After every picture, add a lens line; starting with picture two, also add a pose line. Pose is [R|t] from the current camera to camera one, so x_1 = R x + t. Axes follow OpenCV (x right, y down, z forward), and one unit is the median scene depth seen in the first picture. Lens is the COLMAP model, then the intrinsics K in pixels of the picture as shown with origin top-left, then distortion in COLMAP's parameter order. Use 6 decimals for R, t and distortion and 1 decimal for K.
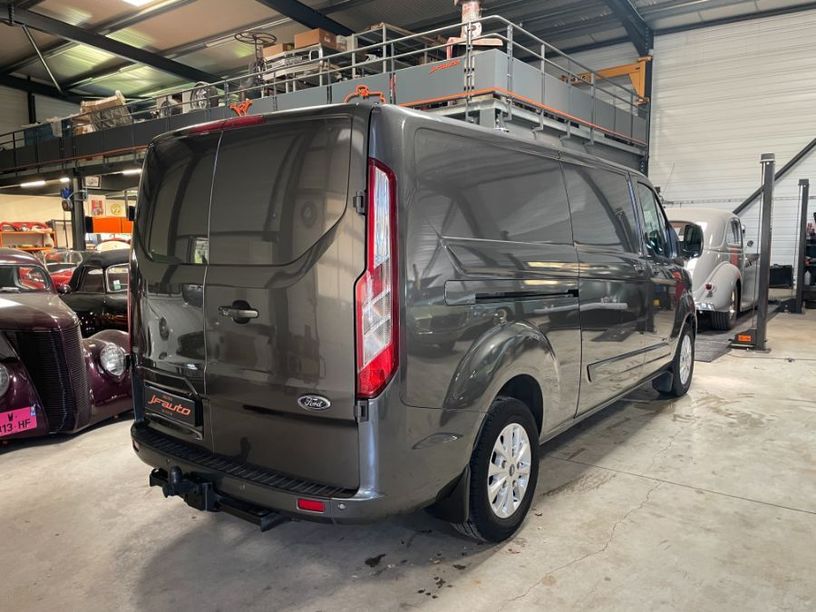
lens RADIAL K [[615.6, 0, 409.5], [0, 615.6, 301.7], [0, 0, 1]] dist [0.093043, -0.122885]
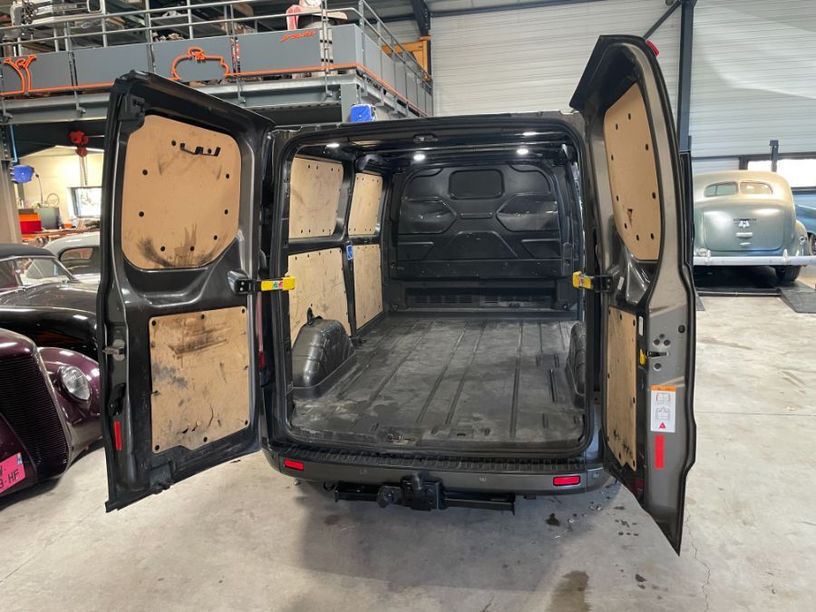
lens RADIAL K [[614.8, 0, 396.5], [0, 614.8, 303.8], [0, 0, 1]] dist [0.098454, -0.131810]
pose [[0.907227, -0.097097, 0.409282, -0.424088], [0.072663, 0.994542, 0.074875, -0.044105], [-0.414319, -0.038189, 0.909330, 0.065893]]
